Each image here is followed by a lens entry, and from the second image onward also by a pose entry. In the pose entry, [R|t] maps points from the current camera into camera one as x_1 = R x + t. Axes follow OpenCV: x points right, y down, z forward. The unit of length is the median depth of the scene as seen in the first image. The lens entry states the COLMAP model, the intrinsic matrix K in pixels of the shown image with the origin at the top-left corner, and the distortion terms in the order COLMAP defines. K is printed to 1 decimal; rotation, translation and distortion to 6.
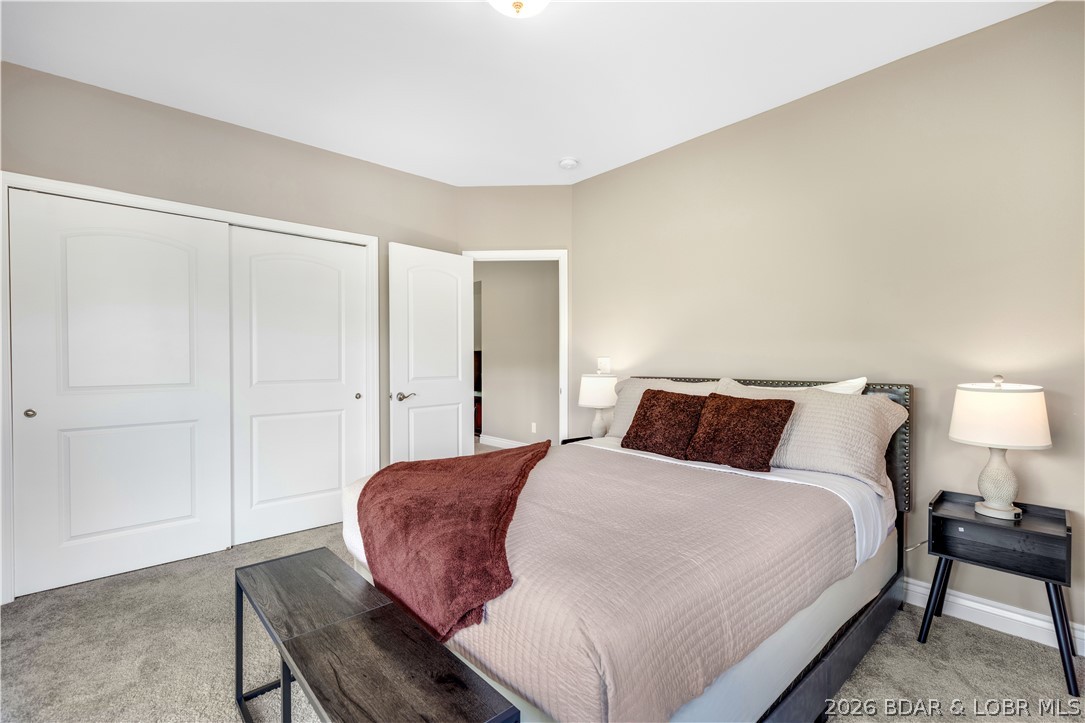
lens RADIAL K [[488.7, 0, 542.6], [0, 488.7, 358.8], [0, 0, 1]] dist [0.000903, -0.000167]
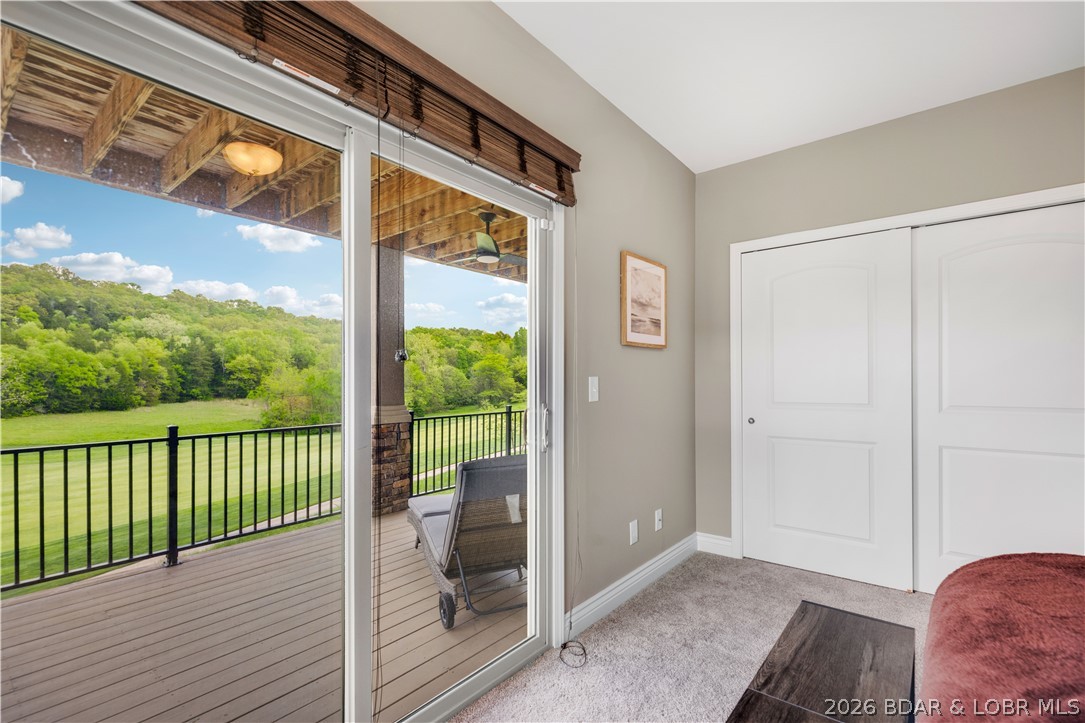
lens RADIAL K [[484.4, 0, 546.1], [0, 484.4, 376.1], [0, 0, 1]] dist [0.001845, 0.000159]
pose [[0.160778, -0.011379, -0.986925, 0.157075], [0.002899, 0.999935, -0.011057, 0.004212], [0.986986, -0.001084, 0.160800, 0.252613]]
